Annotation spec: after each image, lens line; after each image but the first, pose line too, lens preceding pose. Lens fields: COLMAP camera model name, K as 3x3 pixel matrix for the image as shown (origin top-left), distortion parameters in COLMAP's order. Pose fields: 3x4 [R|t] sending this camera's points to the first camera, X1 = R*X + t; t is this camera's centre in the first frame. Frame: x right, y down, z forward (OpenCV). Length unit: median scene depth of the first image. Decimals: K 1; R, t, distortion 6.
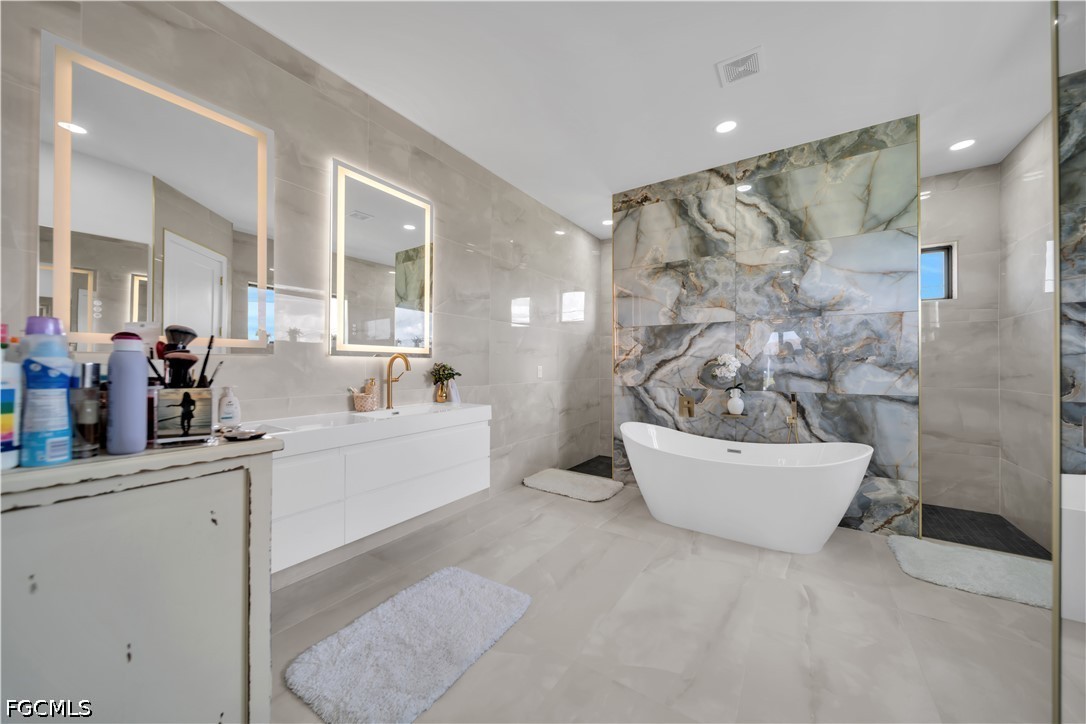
lens RADIAL K [[375.7, 0, 546.1], [0, 375.7, 361.6], [0, 0, 1]] dist [0.000464, -0.000948]
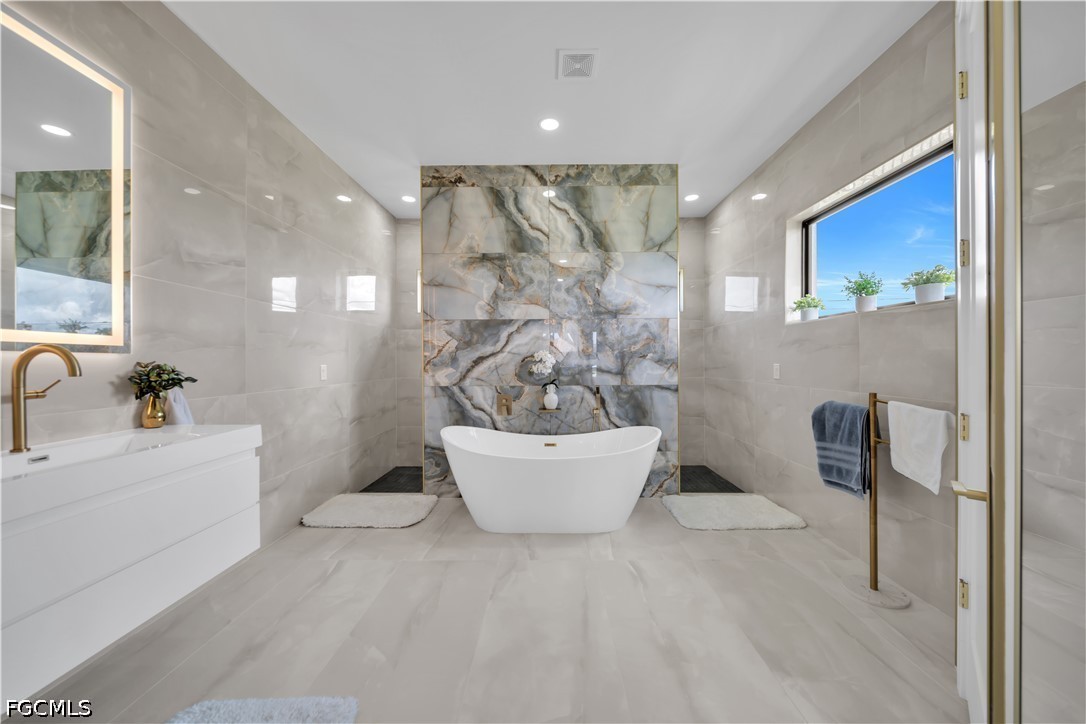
lens RADIAL K [[375.7, 0, 544.7], [0, 375.7, 361.7], [0, 0, 1]] dist [0.000464, -0.000948]
pose [[0.836144, -0.008168, 0.548450, -0.078575], [0.003993, 0.999953, 0.008804, 0.000716], [-0.548496, -0.005171, 0.836137, 0.146598]]
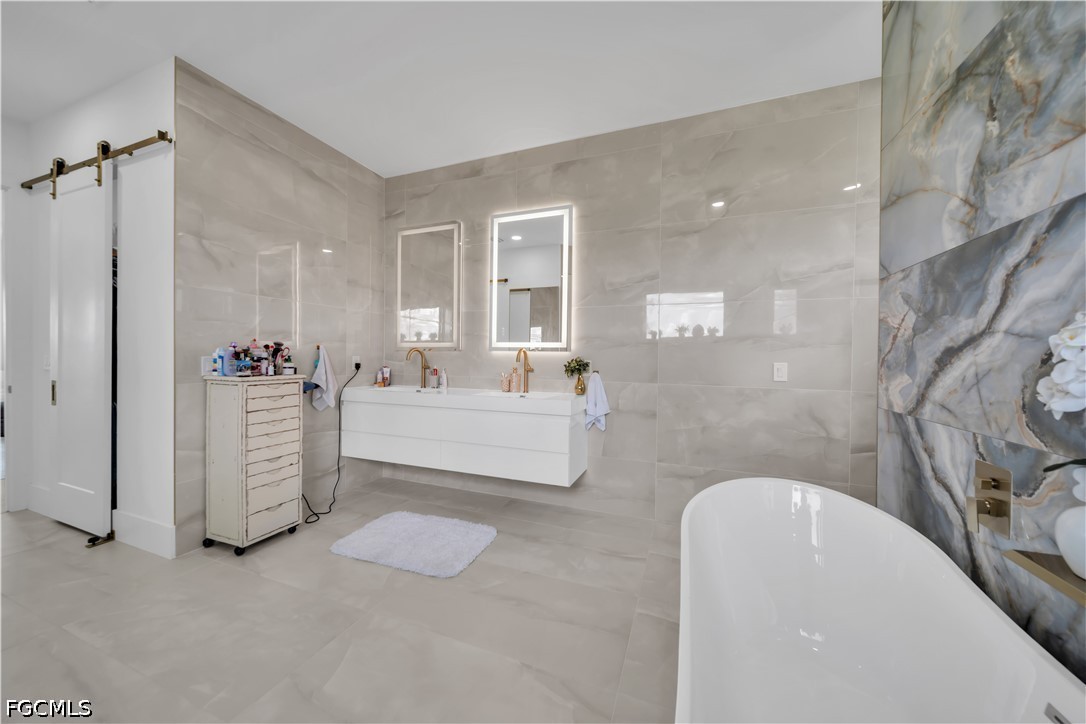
lens RADIAL K [[375.7, 0, 545.0], [0, 375.7, 359.6], [0, 0, 1]] dist [0.000464, -0.000948]
pose [[0.226973, 0.007074, -0.973875, 0.658761], [-0.004216, 0.999971, 0.006281, 0.006526], [0.973892, 0.002680, 0.226996, 0.632994]]
